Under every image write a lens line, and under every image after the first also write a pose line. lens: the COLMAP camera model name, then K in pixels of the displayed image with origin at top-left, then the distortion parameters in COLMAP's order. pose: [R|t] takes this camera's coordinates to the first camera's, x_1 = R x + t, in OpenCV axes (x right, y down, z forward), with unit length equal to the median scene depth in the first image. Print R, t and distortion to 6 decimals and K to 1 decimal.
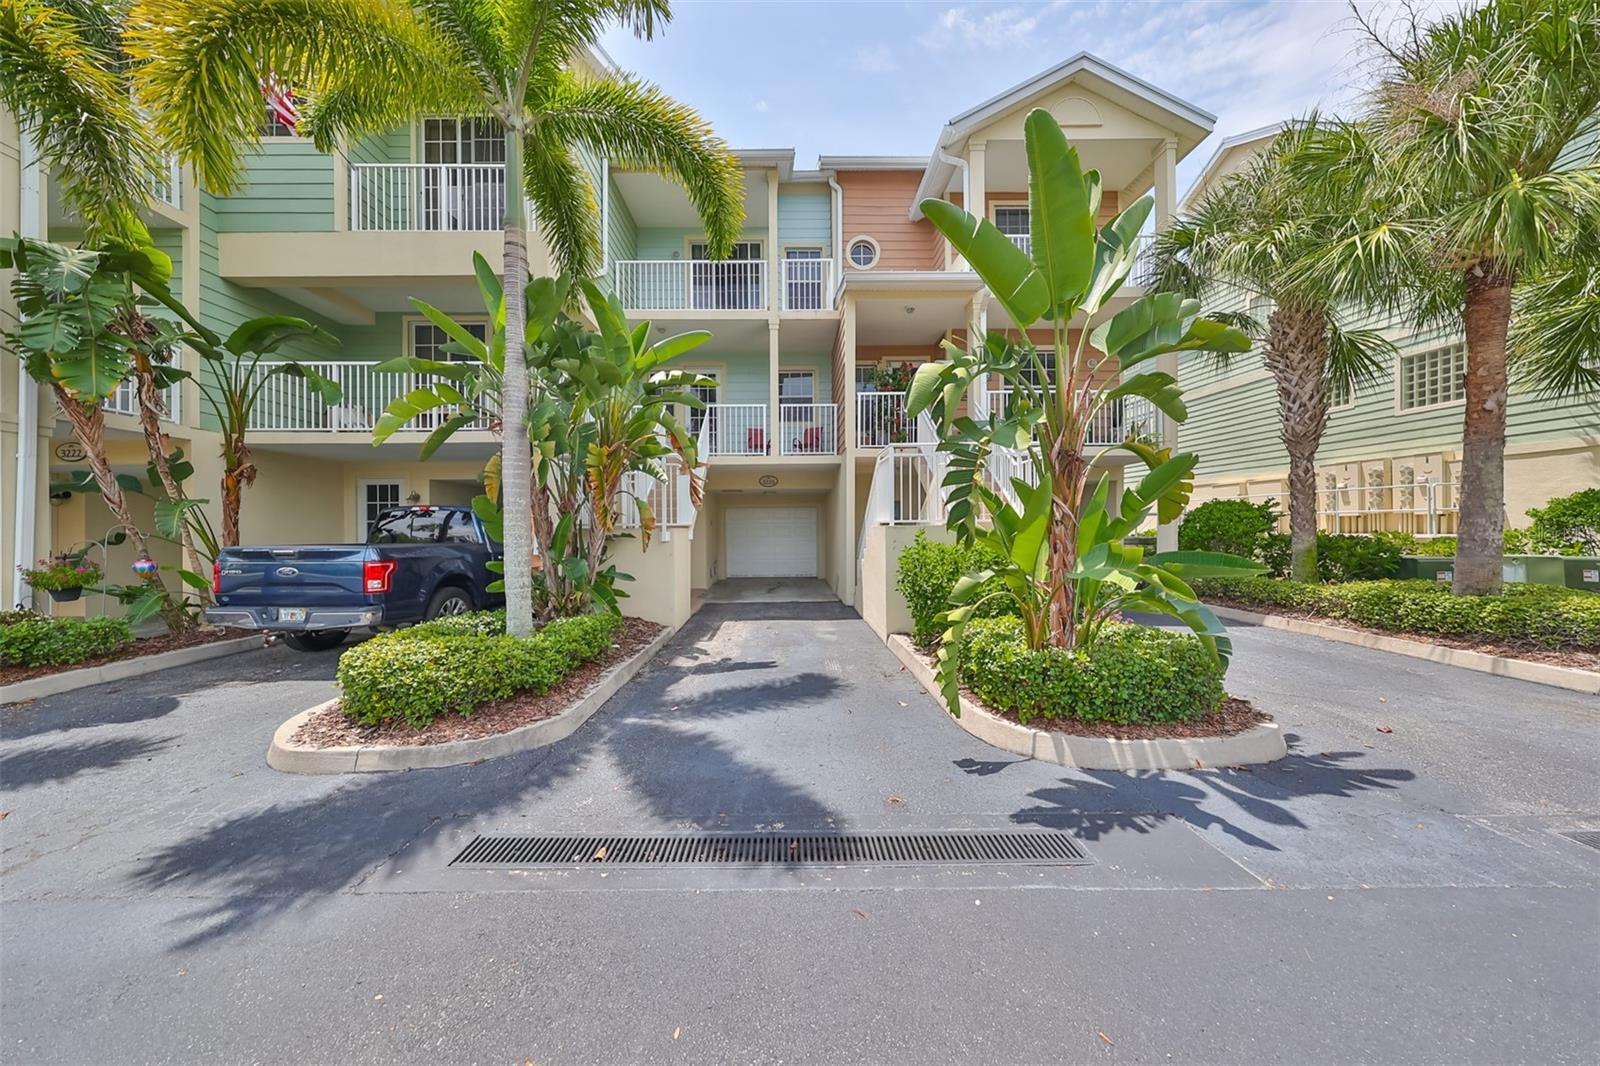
lens RADIAL K [[491.9, 0, 767.2], [0, 491.9, 526.1], [0, 0, 1]] dist [0.005488, -0.001507]
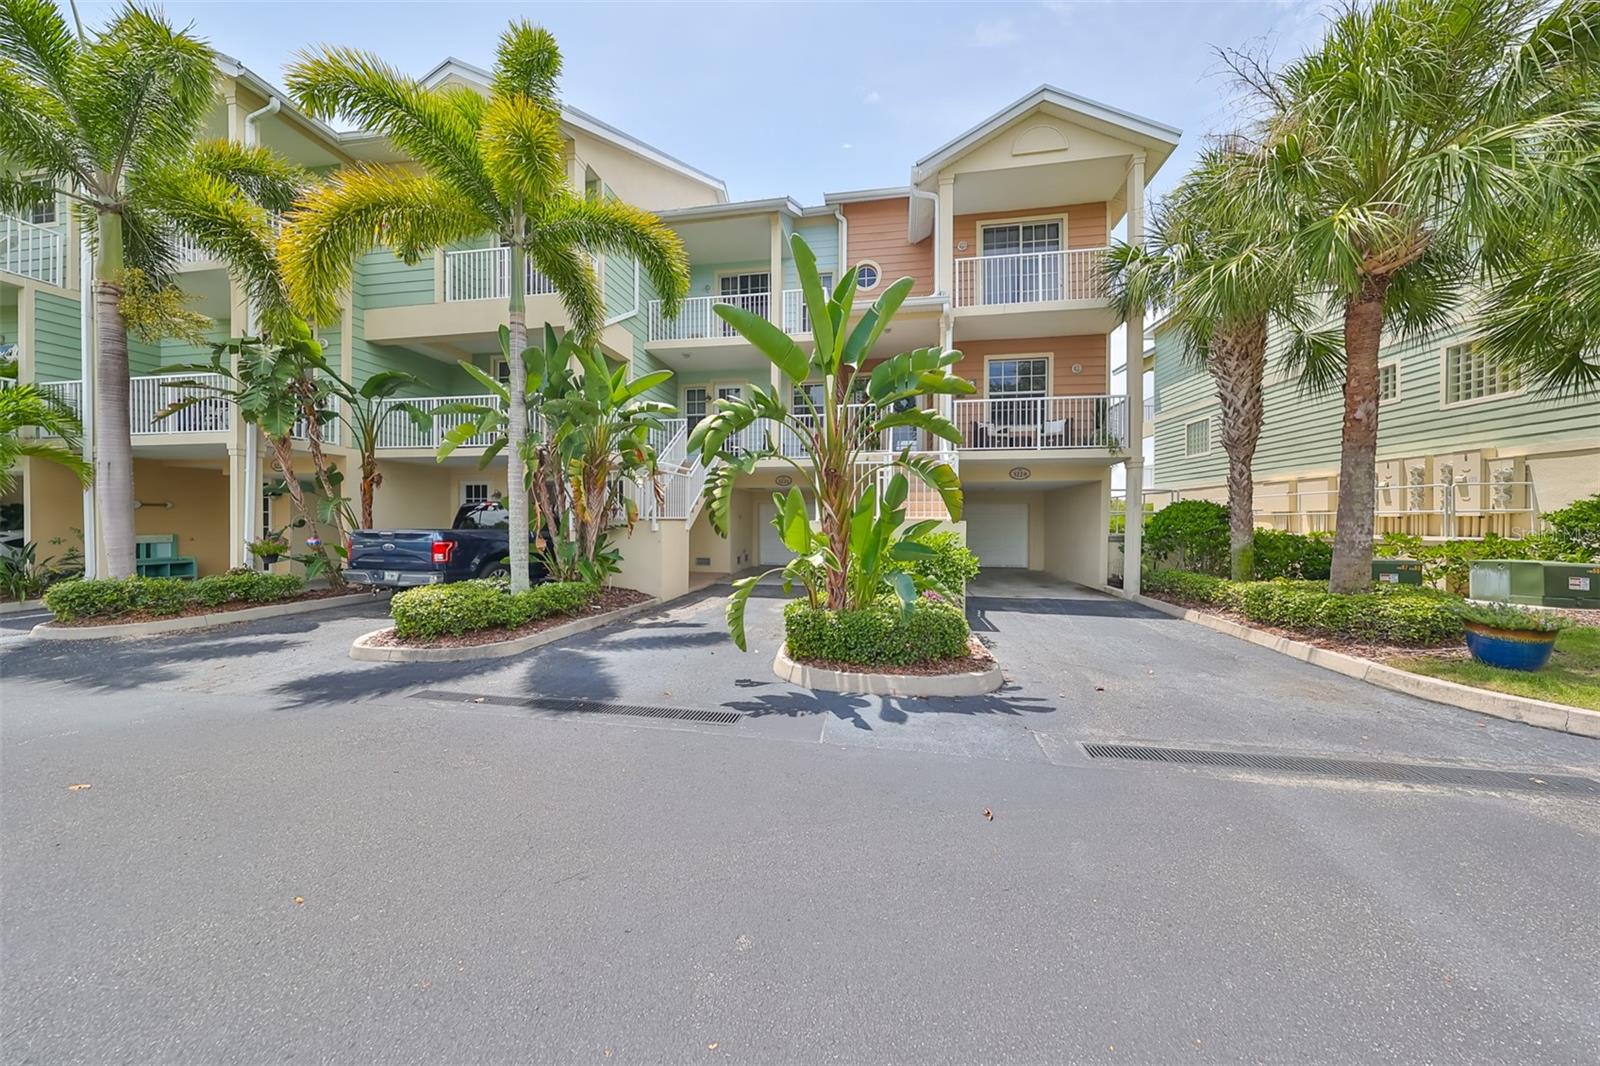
lens RADIAL K [[491.9, 0, 798.5], [0, 491.9, 522.2], [0, 0, 1]] dist [0.005488, -0.001507]
pose [[0.985735, 0.013153, -0.167791, 0.460597], [-0.012053, 0.999899, 0.007568, -0.007579], [0.167873, -0.005437, 0.985794, -0.242955]]
